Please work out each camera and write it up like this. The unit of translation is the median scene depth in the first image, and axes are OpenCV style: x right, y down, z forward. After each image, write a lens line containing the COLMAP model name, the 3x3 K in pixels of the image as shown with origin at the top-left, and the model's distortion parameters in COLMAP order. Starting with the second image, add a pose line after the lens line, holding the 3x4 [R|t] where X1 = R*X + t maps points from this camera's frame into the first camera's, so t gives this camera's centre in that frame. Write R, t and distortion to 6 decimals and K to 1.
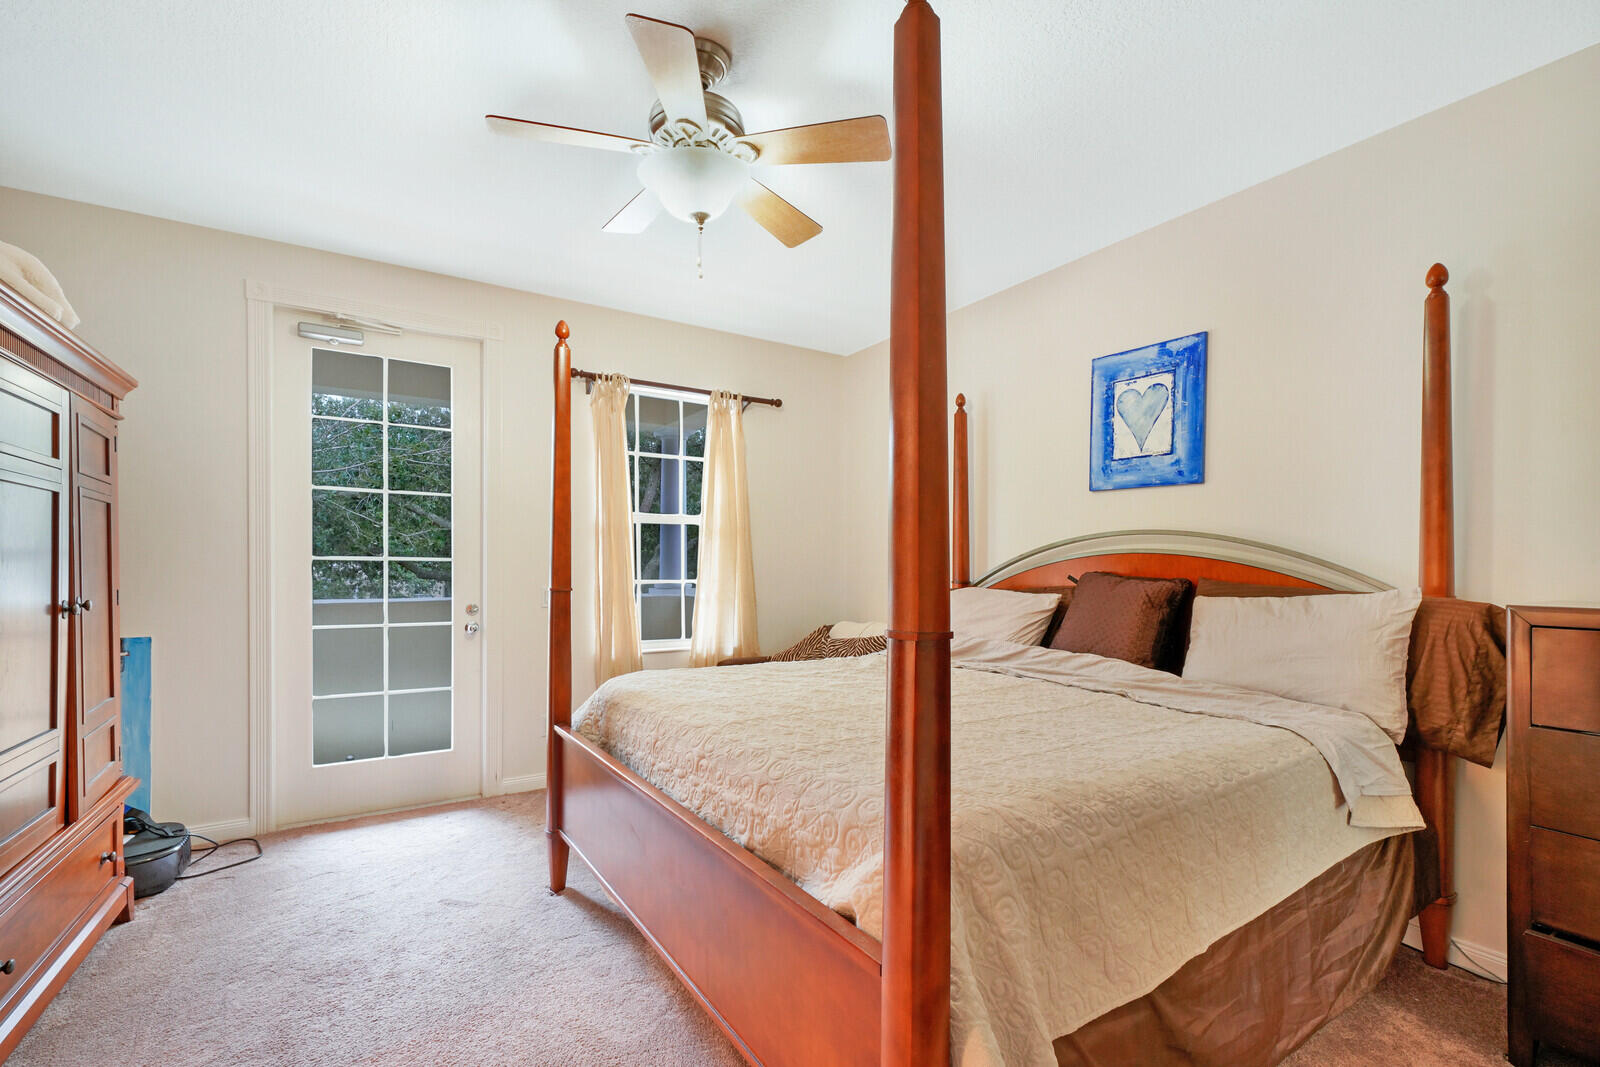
lens RADIAL K [[690.6, 0, 795.4], [0, 690.6, 530.9], [0, 0, 1]] dist [0.008133, 0.000365]
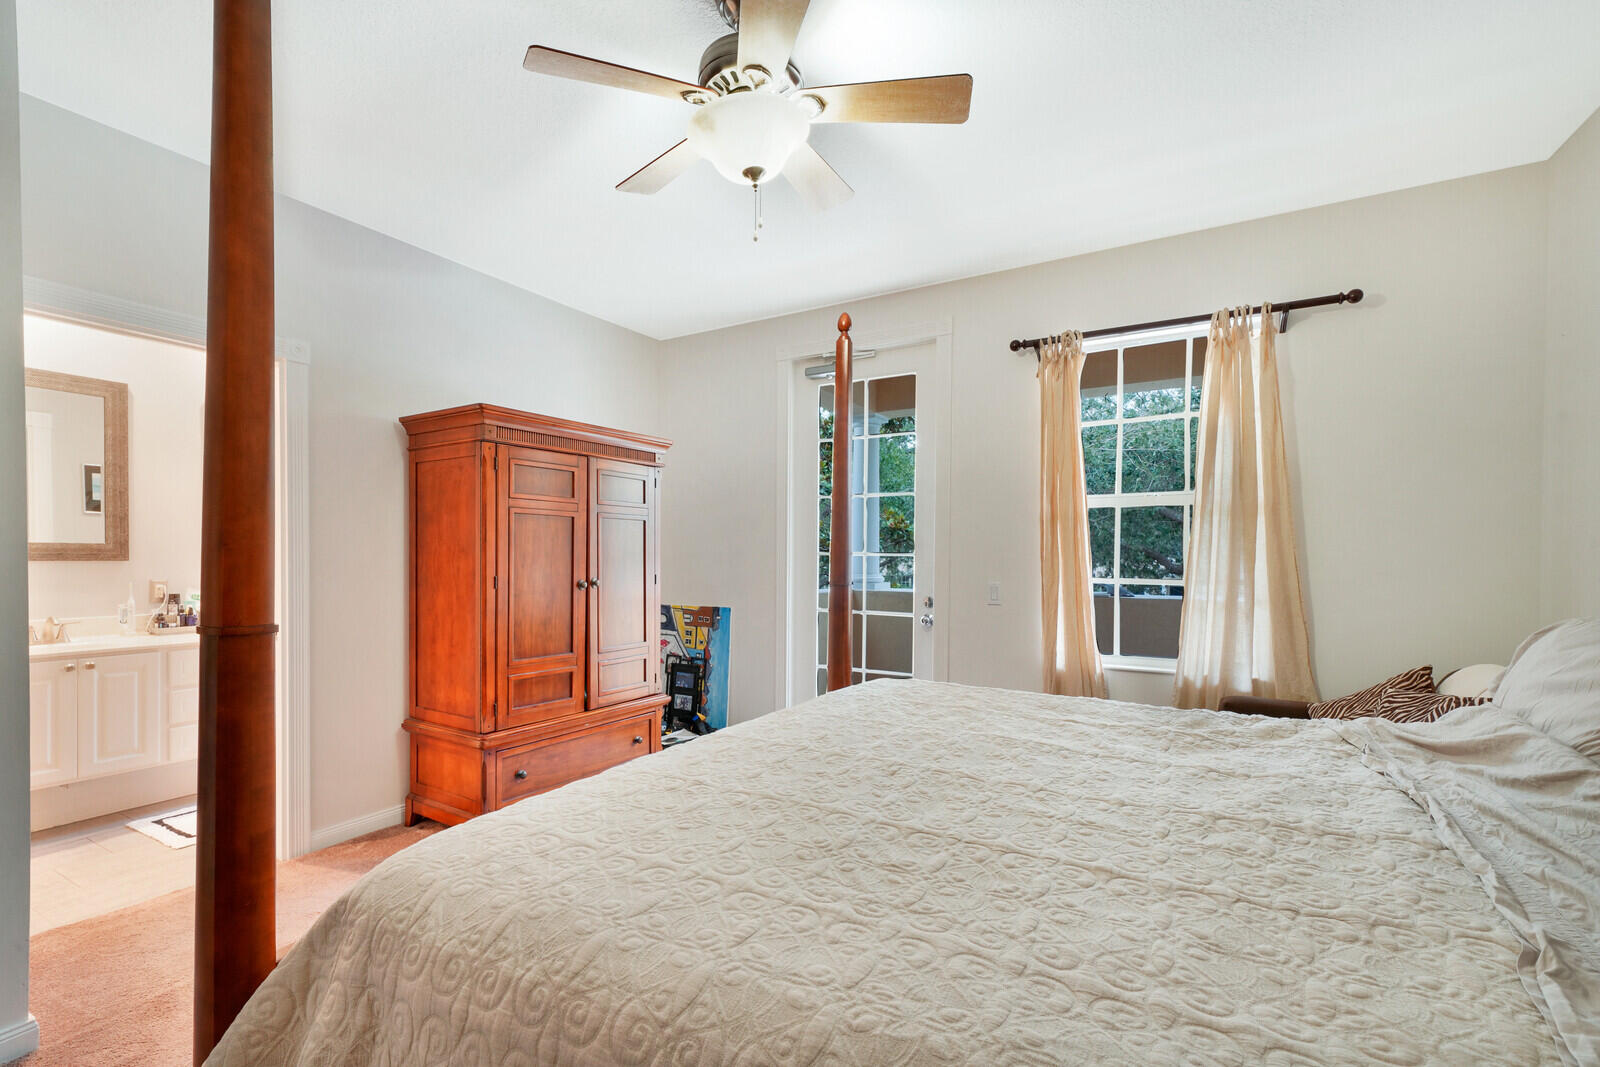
lens RADIAL K [[707.3, 0, 799.8], [0, 707.3, 555.9], [0, 0, 1]] dist [-0.000177, 0.000076]
pose [[0.459211, -0.005526, -0.888310, 0.384871], [0.044577, 0.998864, 0.016830, 0.016095], [0.887208, -0.047327, 0.458936, 0.336378]]
